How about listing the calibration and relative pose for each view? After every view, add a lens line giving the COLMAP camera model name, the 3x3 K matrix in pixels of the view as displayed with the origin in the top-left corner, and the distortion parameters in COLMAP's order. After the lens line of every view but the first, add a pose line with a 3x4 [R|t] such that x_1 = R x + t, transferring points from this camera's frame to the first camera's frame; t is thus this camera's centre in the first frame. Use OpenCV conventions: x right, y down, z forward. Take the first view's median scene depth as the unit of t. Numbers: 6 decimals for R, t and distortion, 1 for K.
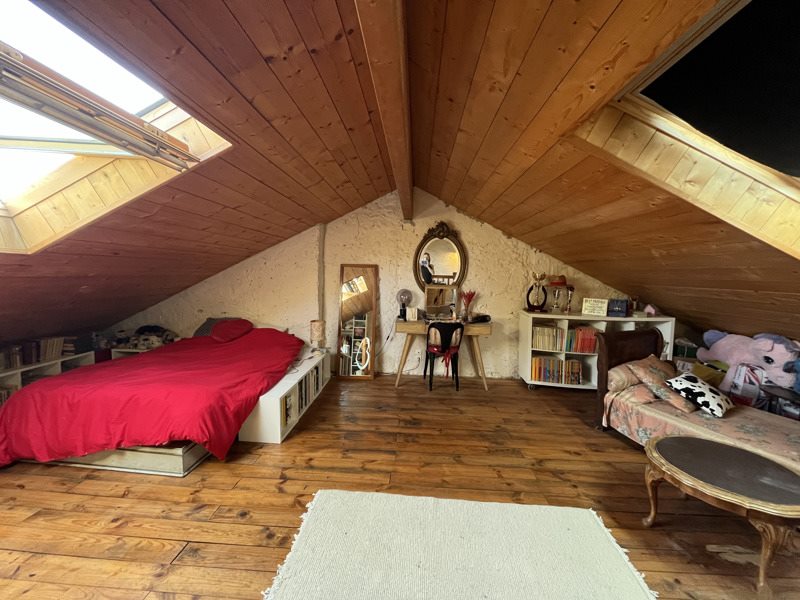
lens RADIAL K [[323.0, 0, 399.3], [0, 323.0, 300.2], [0, 0, 1]] dist [-0.003125, -0.000190]
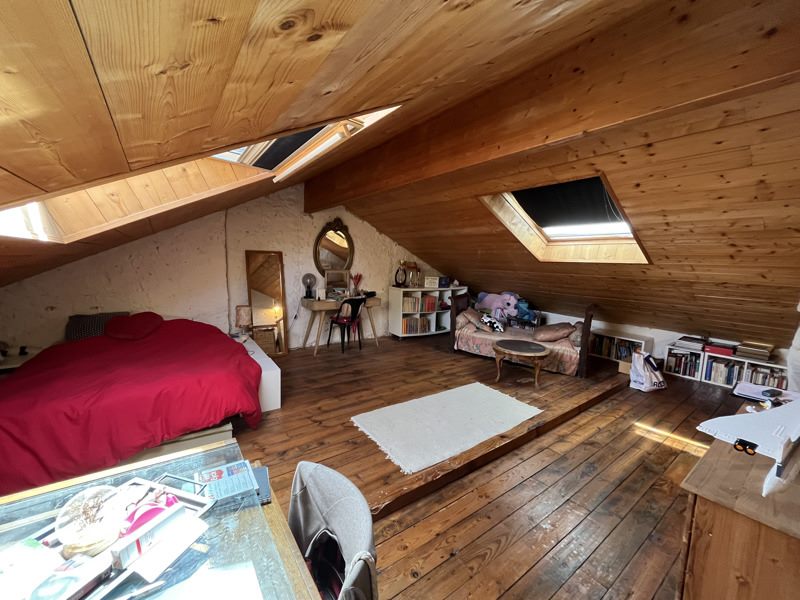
lens RADIAL K [[323.0, 0, 399.2], [0, 323.0, 299.7], [0, 0, 1]] dist [-0.003125, -0.000190]
pose [[0.773162, -0.073277, 0.629961, -0.538429], [0.037194, 0.996832, 0.070302, -0.011151], [-0.633117, -0.030924, 0.773438, -0.122936]]
